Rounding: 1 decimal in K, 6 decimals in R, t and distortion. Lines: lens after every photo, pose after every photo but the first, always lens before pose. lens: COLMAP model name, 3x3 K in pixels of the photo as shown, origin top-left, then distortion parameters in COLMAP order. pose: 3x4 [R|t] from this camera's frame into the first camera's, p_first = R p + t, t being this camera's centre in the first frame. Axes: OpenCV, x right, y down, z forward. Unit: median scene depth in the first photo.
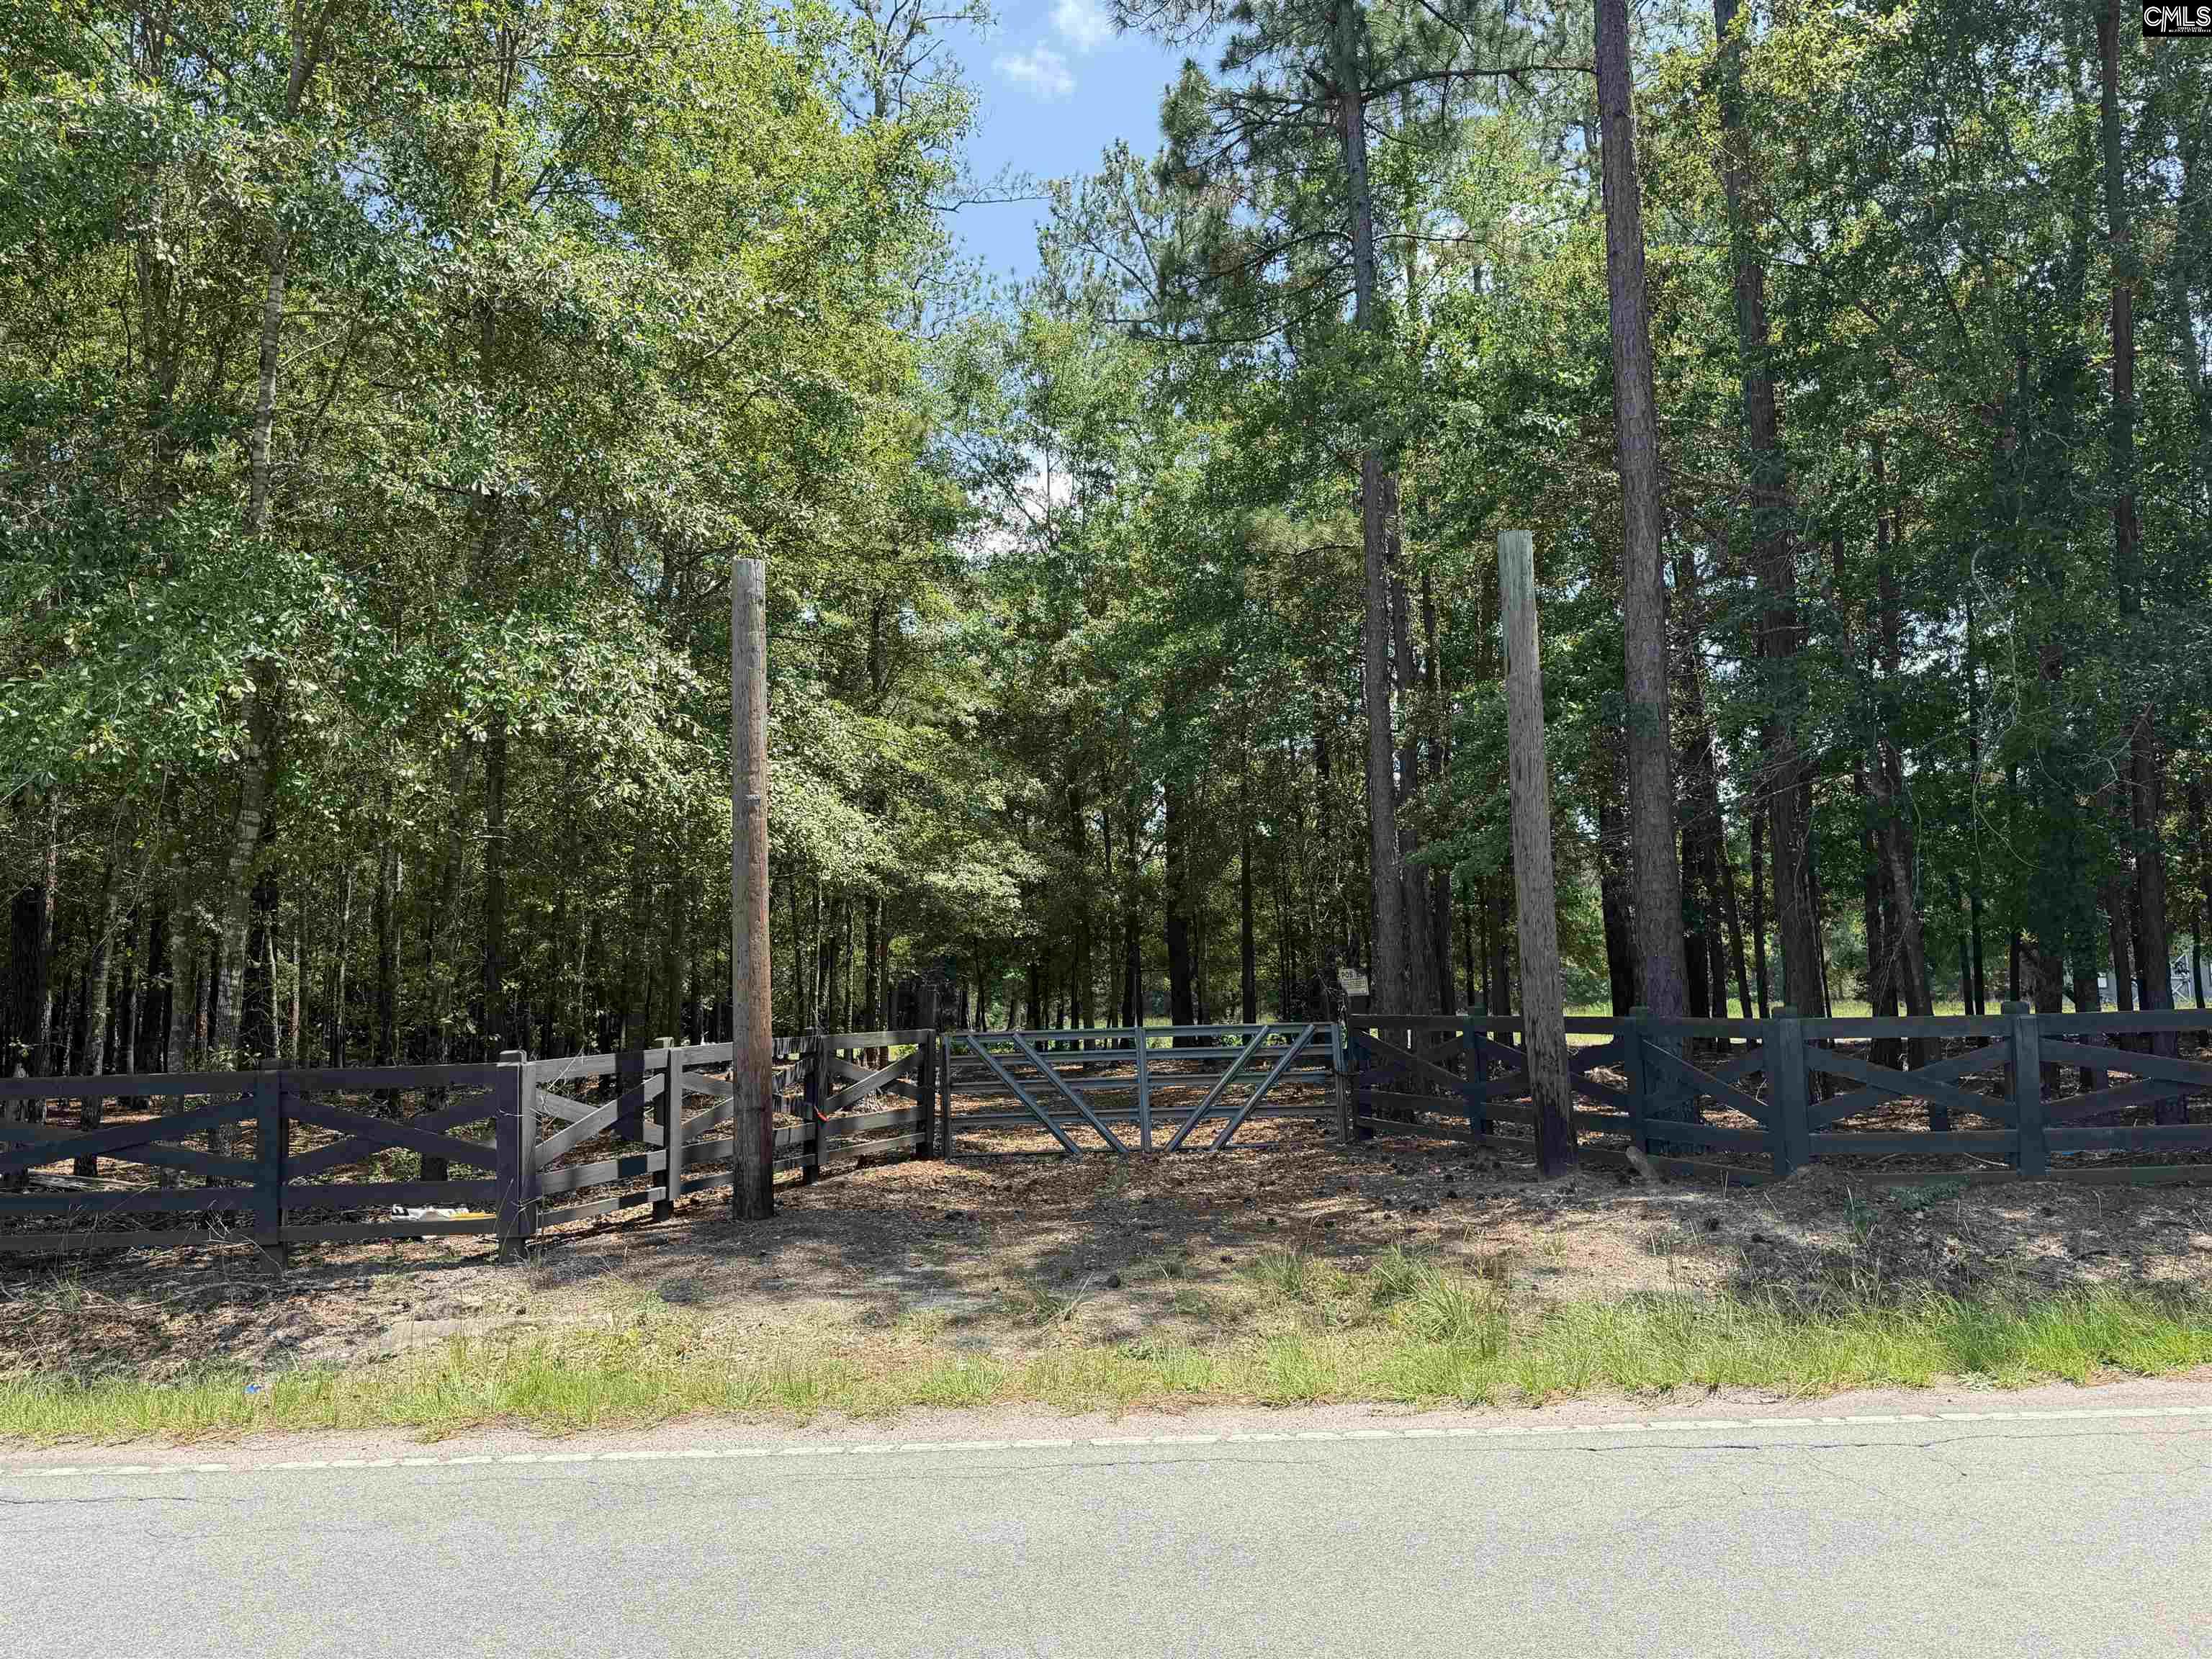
lens RADIAL K [[1566.2, 0, 1106.0], [0, 1566.2, 829.5], [0, 0, 1]] dist [0.003053, 0.001329]
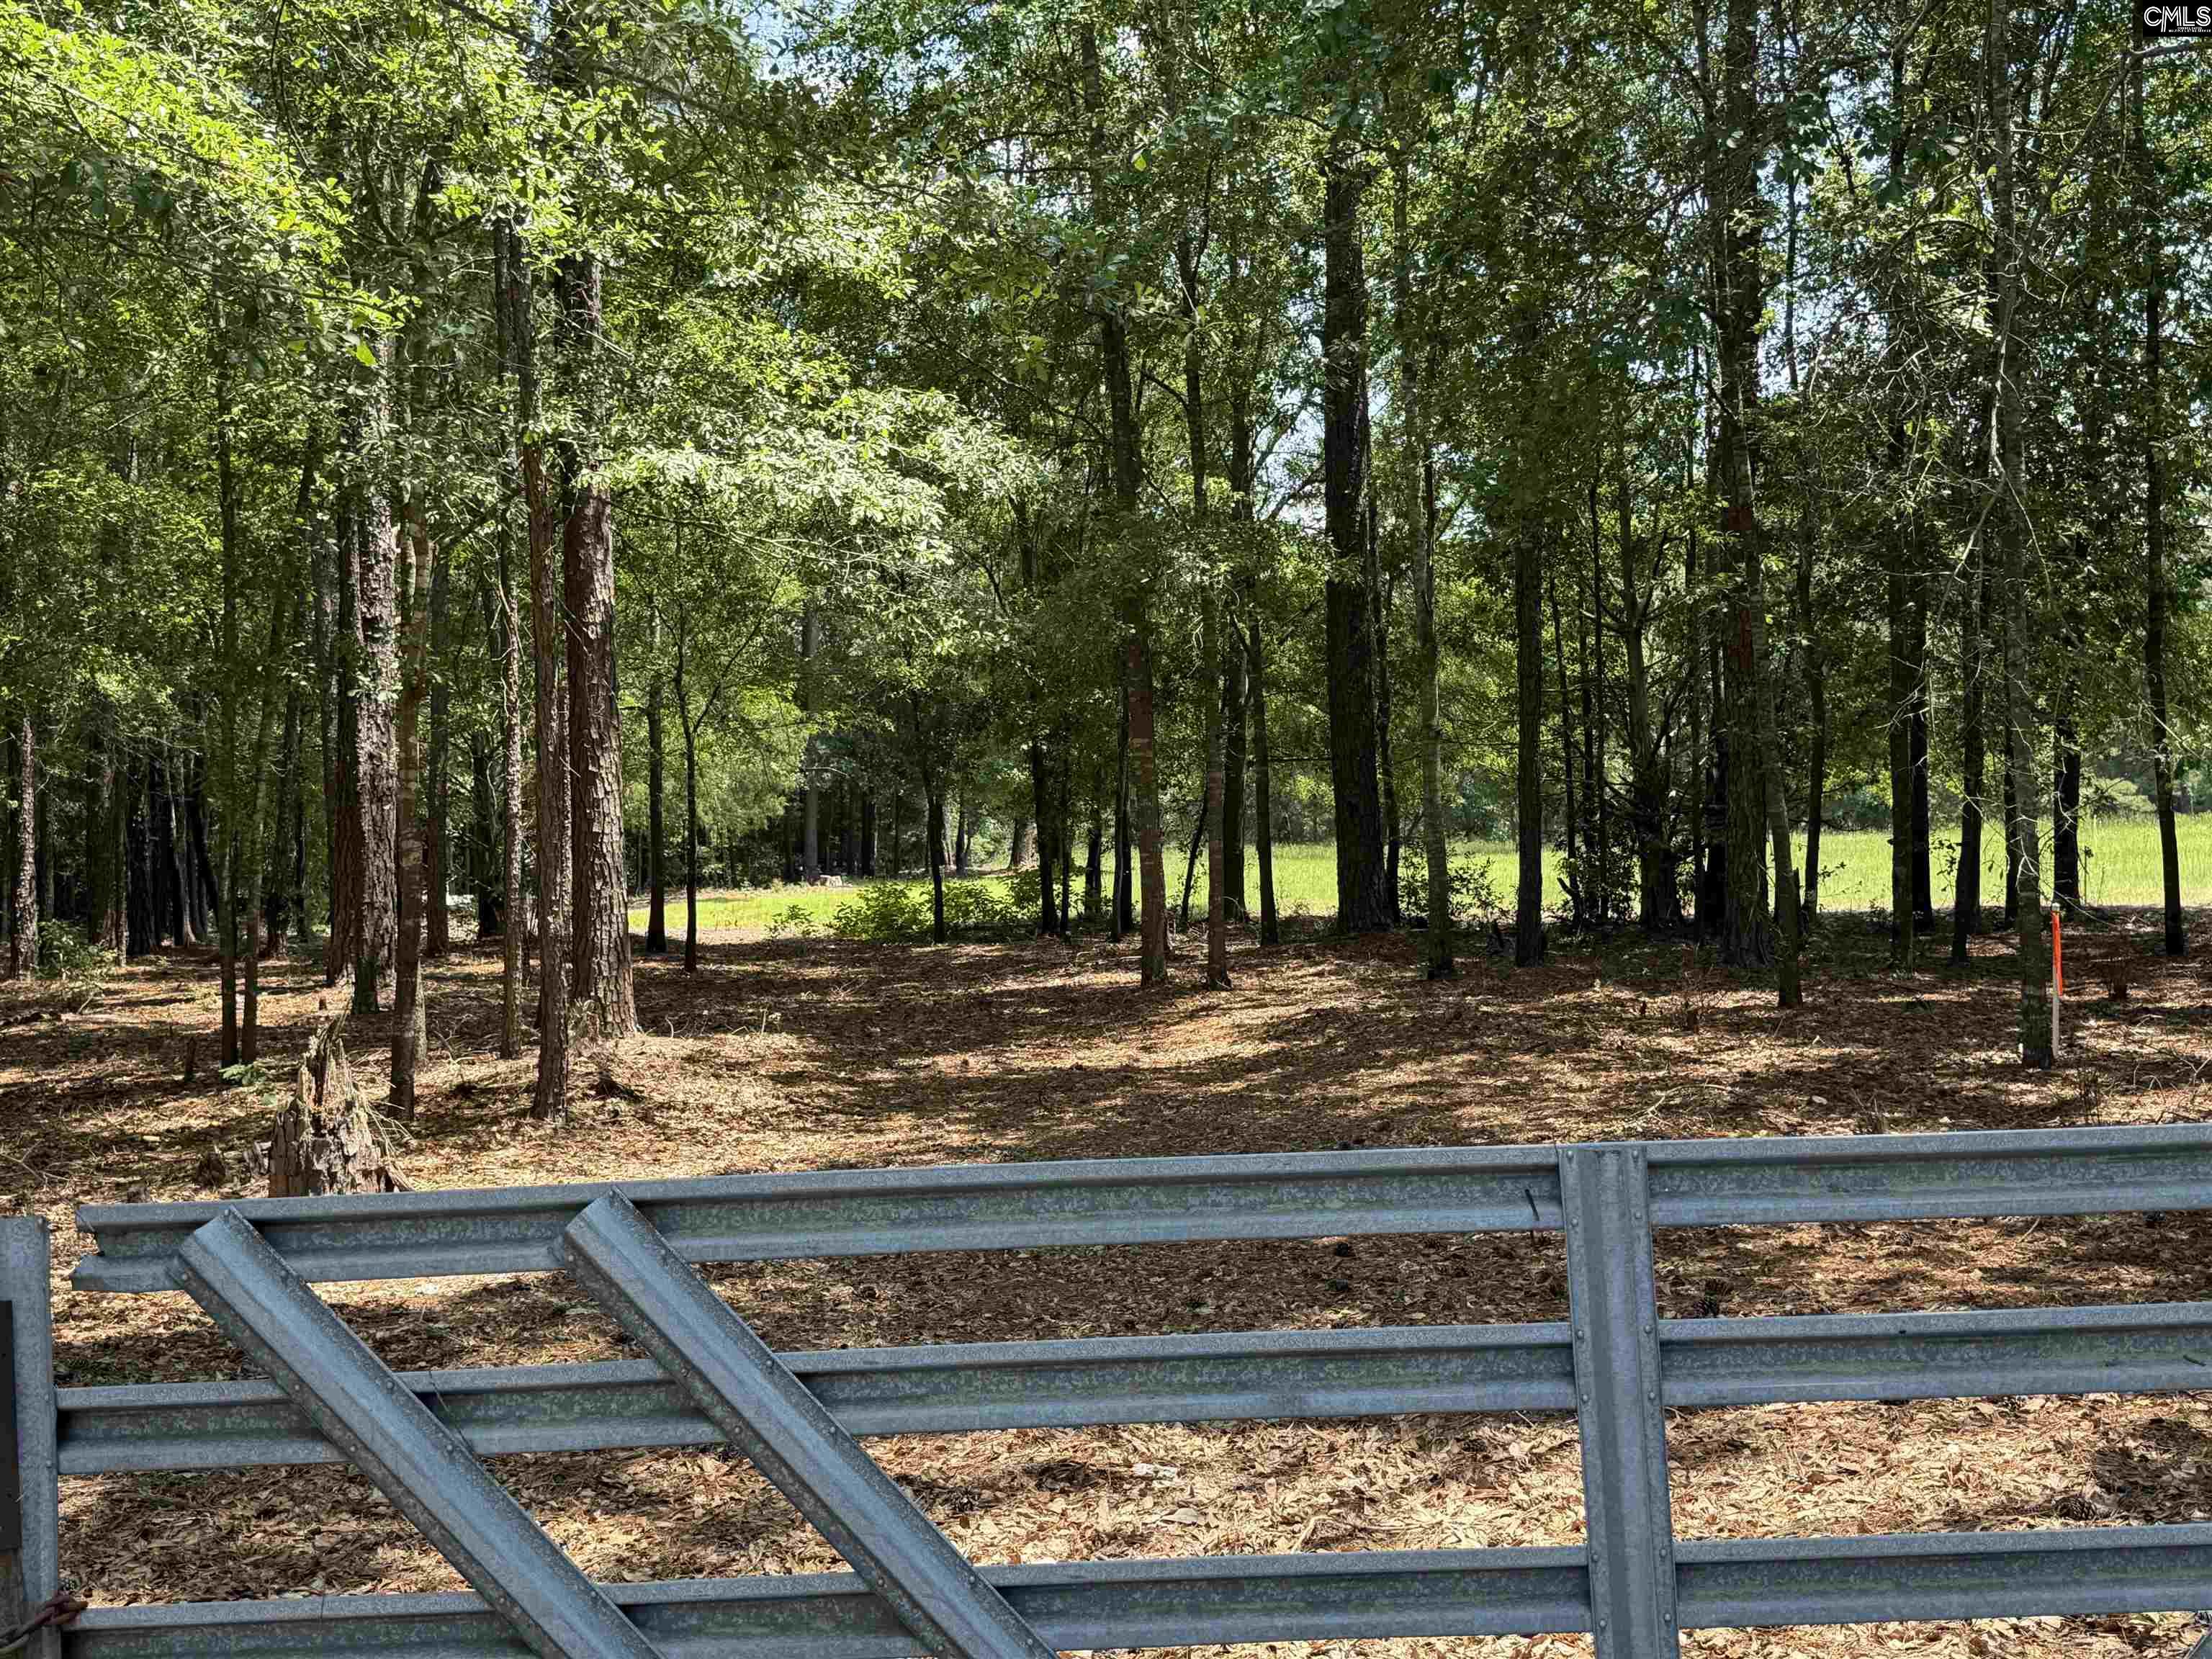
lens RADIAL K [[2385.5, 0, 1106.0], [0, 2385.5, 829.5], [0, 0, 1]] dist [0.000096, -0.000088]
pose [[0.999175, -0.031493, -0.025631, -0.006013], [0.034276, 0.992585, 0.116617, 0.023576], [0.021769, -0.117399, 0.992846, 0.243384]]
